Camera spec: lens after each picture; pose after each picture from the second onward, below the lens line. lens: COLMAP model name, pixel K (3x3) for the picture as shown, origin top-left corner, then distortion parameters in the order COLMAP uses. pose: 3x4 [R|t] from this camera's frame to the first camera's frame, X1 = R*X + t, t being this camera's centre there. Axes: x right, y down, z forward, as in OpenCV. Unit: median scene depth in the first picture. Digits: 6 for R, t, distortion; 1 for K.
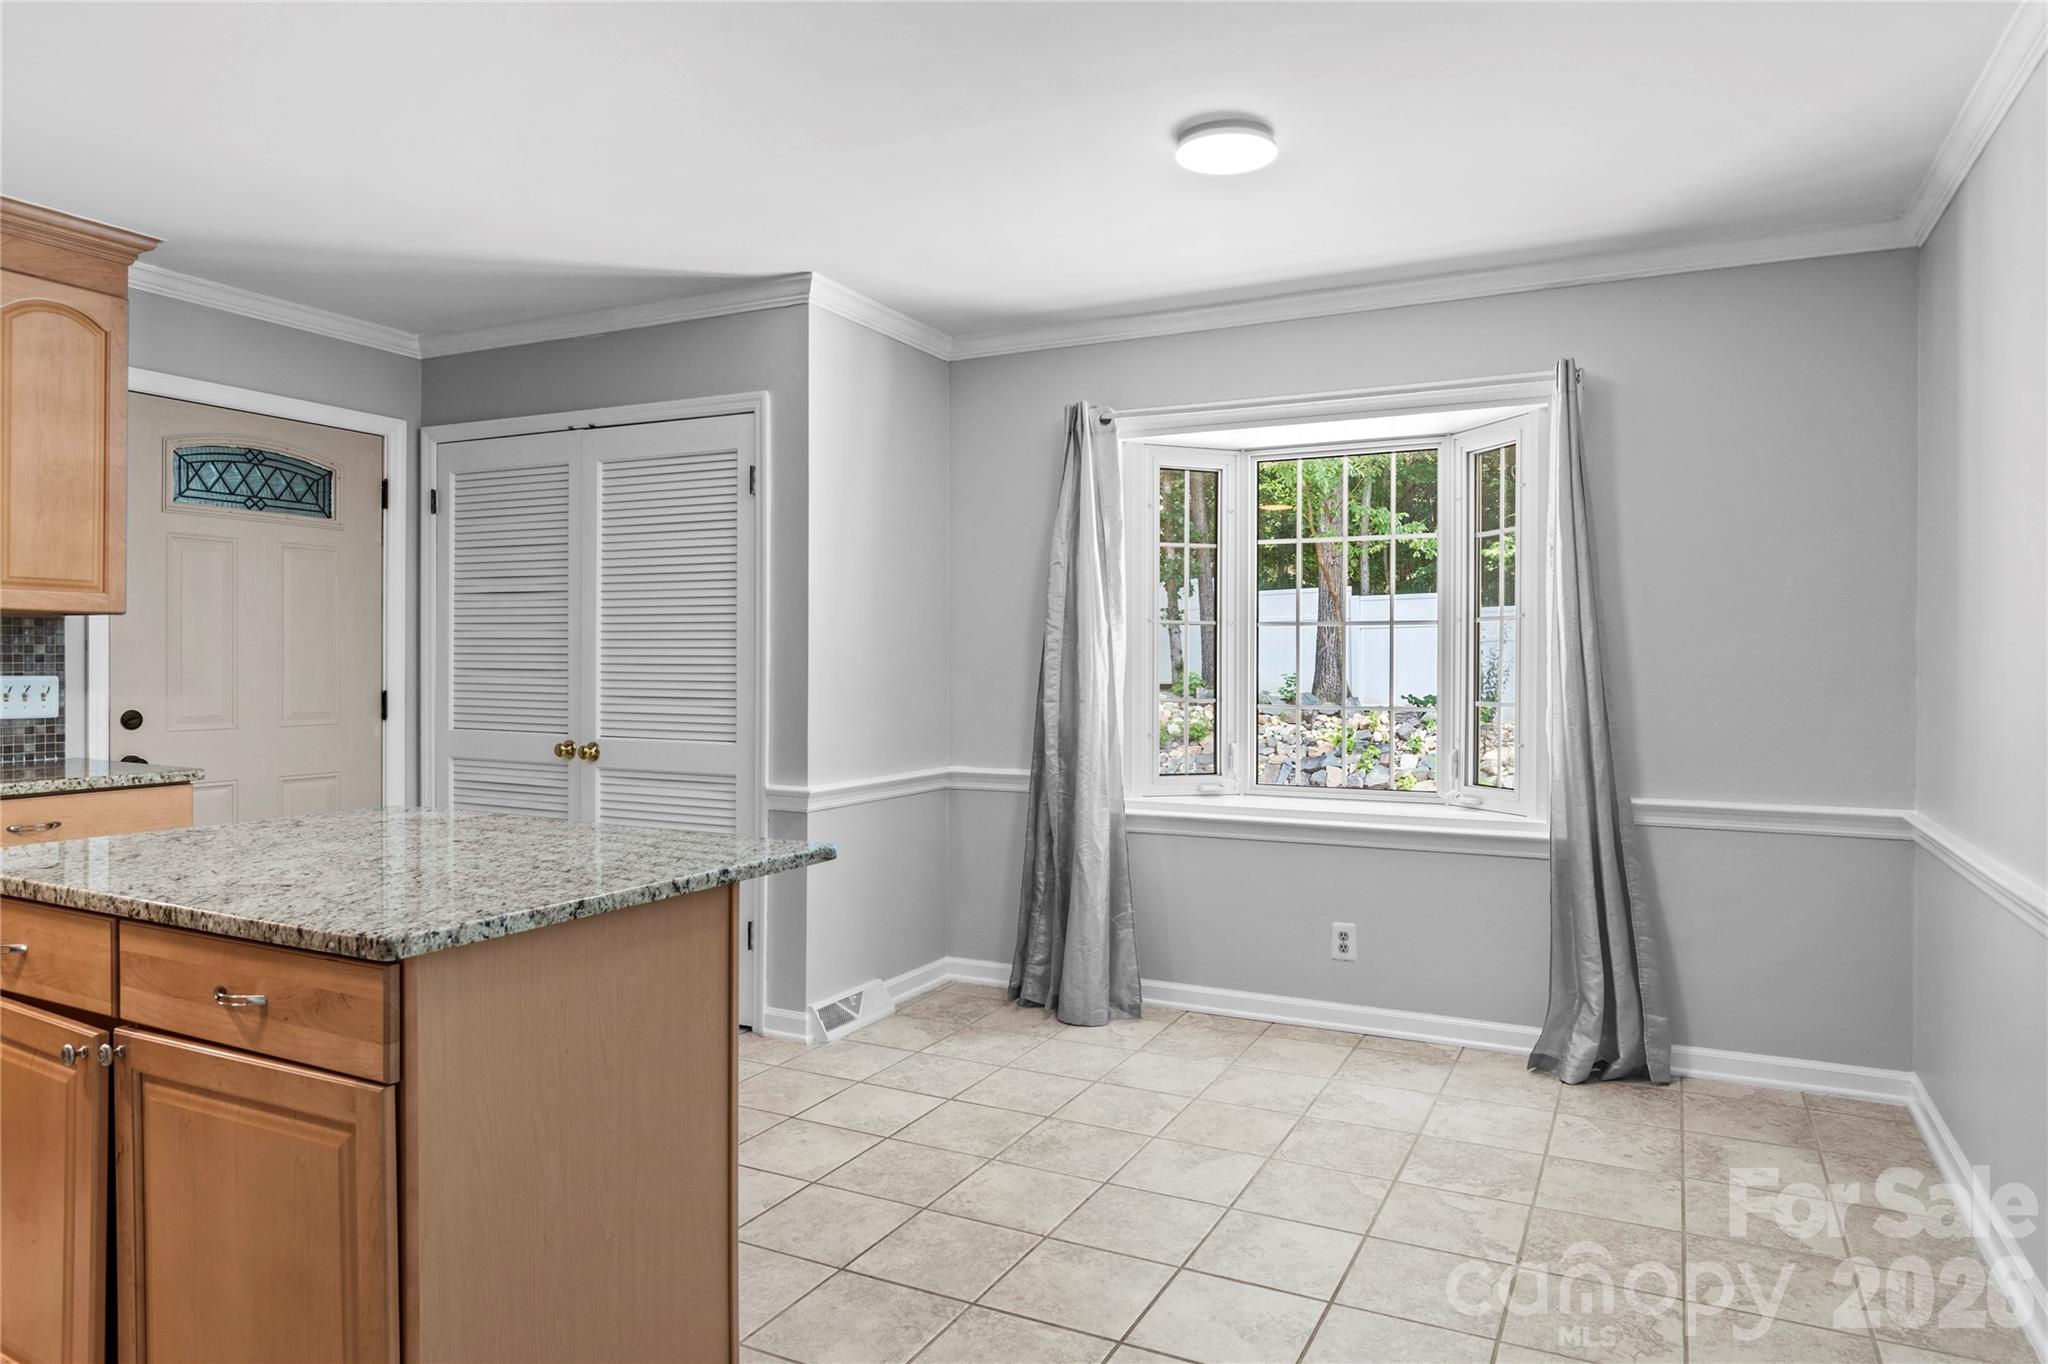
lens RADIAL K [[1230.1, 0, 1064.3], [0, 1230.1, 675.8], [0, 0, 1]] dist [-0.007304, 0.003838]
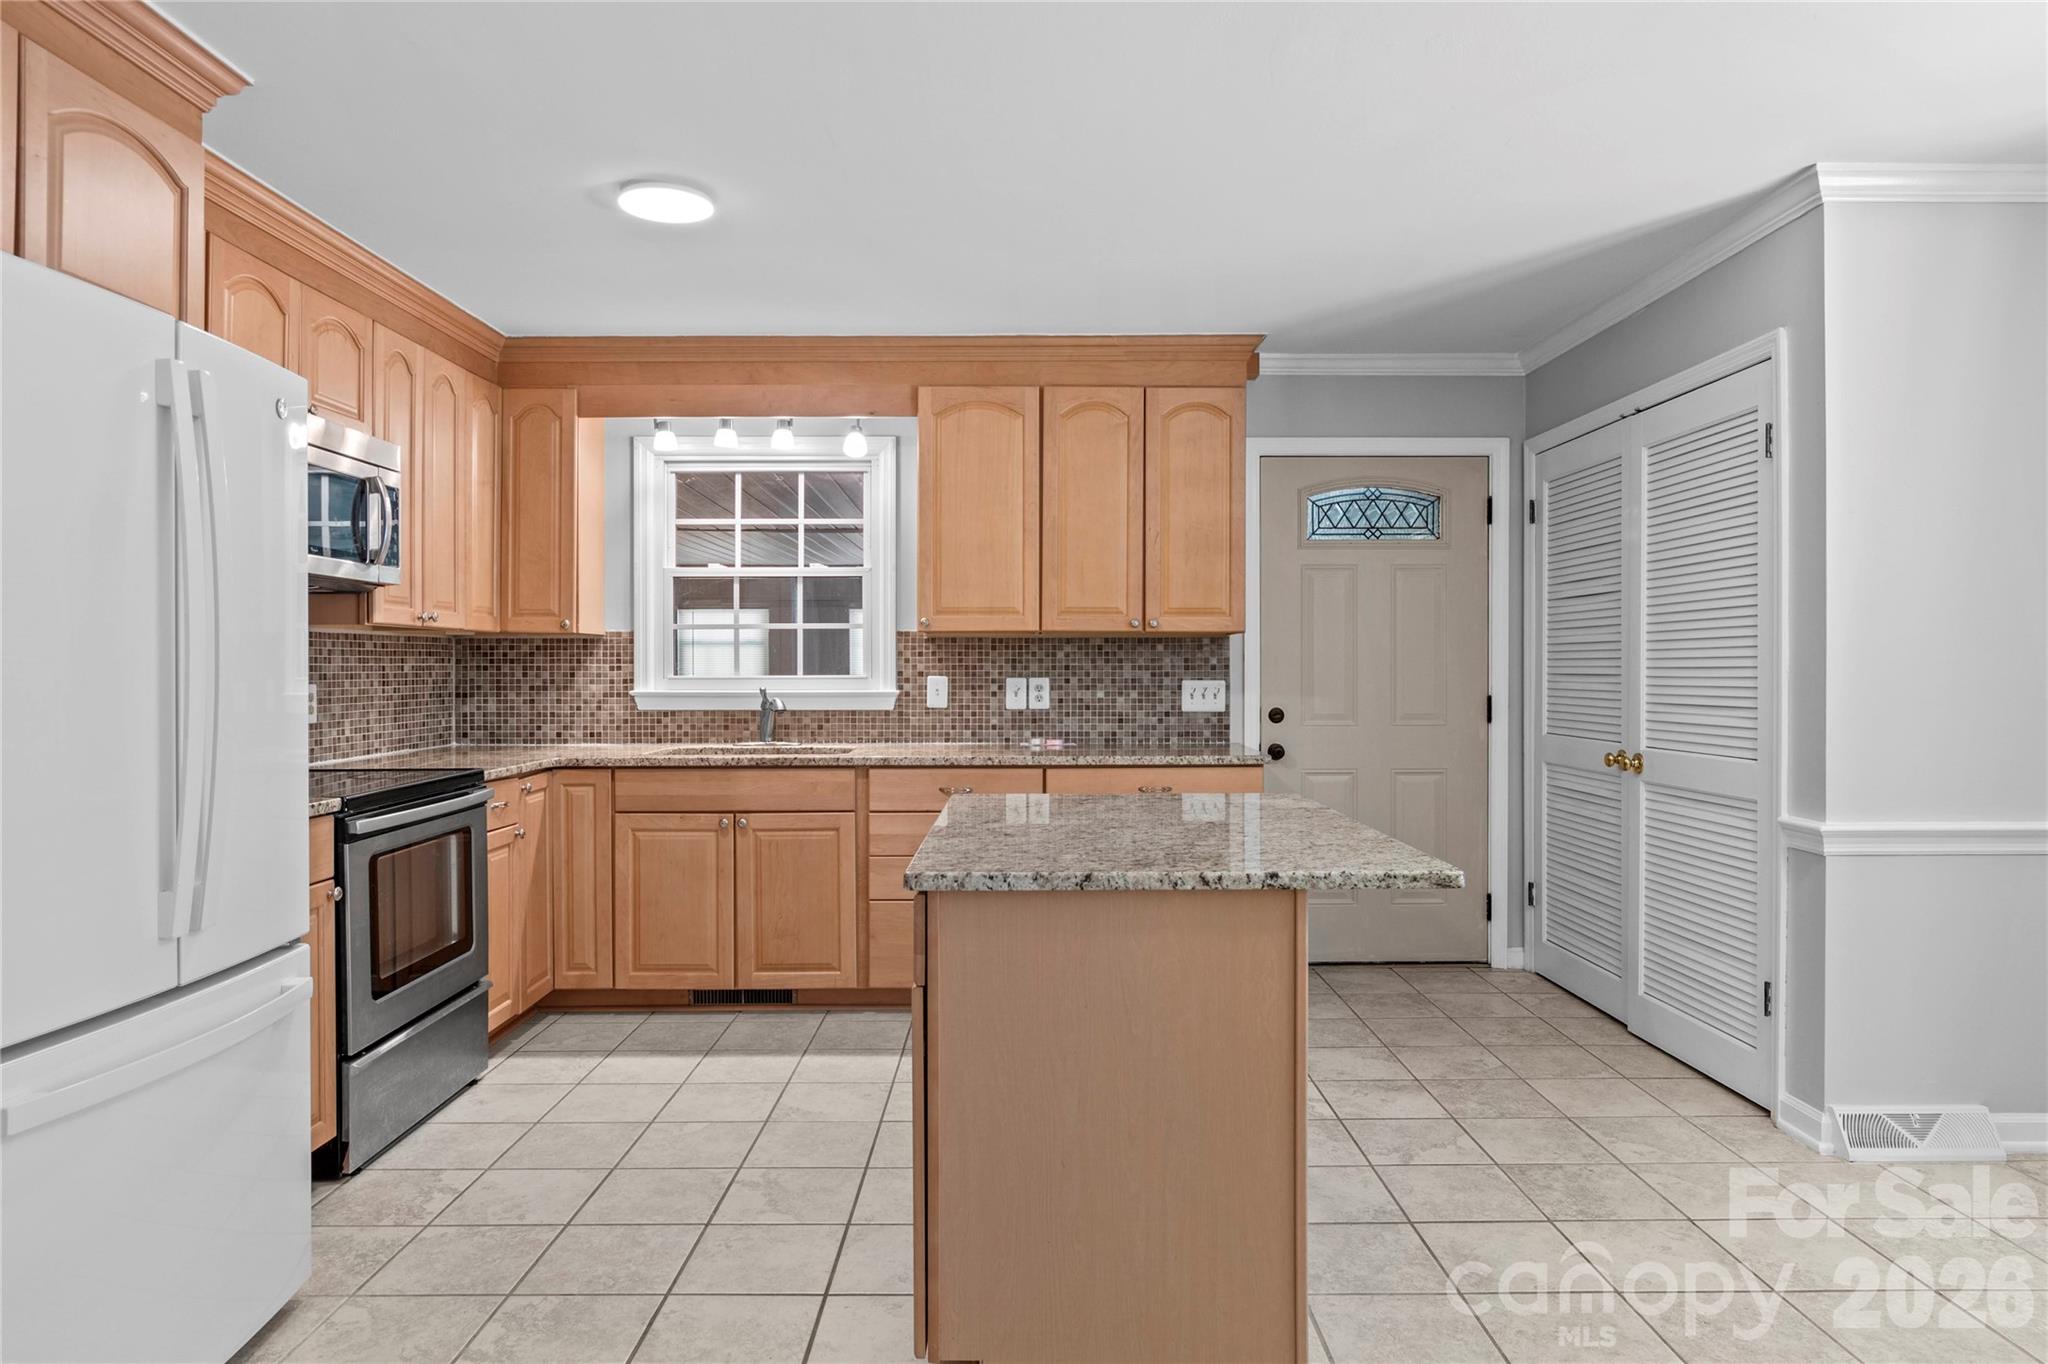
lens RADIAL K [[1230.1, 0, 1024.4], [0, 1230.1, 673.8], [0, 0, 1]] dist [-0.007304, 0.003838]
pose [[0.441982, -0.005473, -0.897007, 0.262144], [-0.003664, 0.999962, -0.007906, 0.003968], [0.897016, 0.006781, 0.441946, 0.200482]]
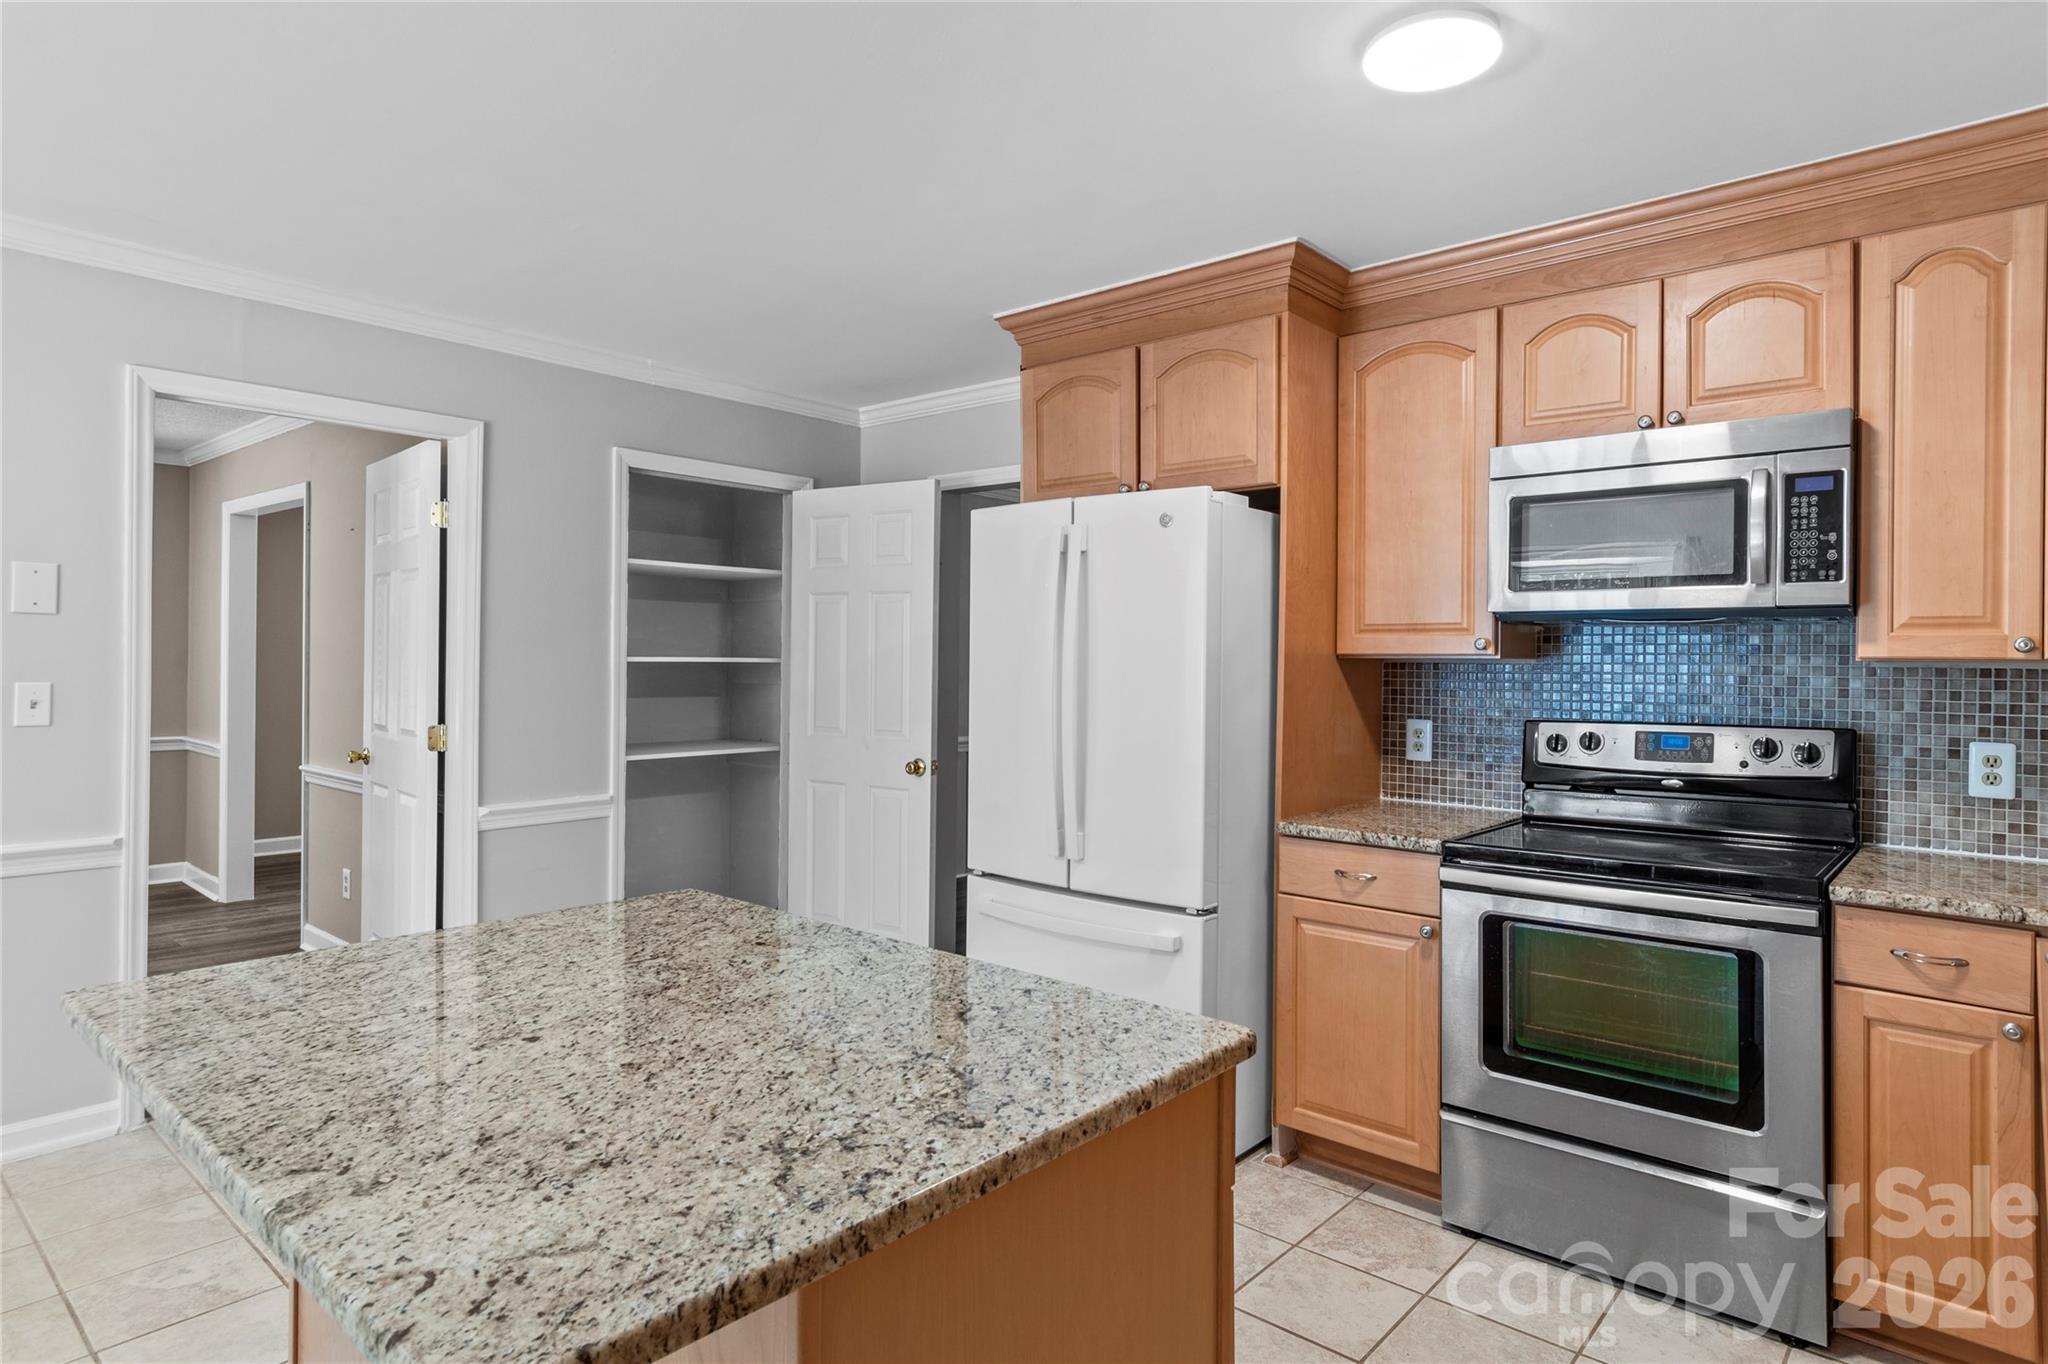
lens RADIAL K [[1150.6, 0, 1059.5], [0, 1150.6, 644.5], [0, 0, 1]] dist [0.002994, -0.000274]
pose [[-0.969507, -0.018373, 0.244374, -0.527303], [-0.020245, 0.999782, -0.005150, -0.035424], [-0.244226, -0.009940, -0.969667, 0.894803]]
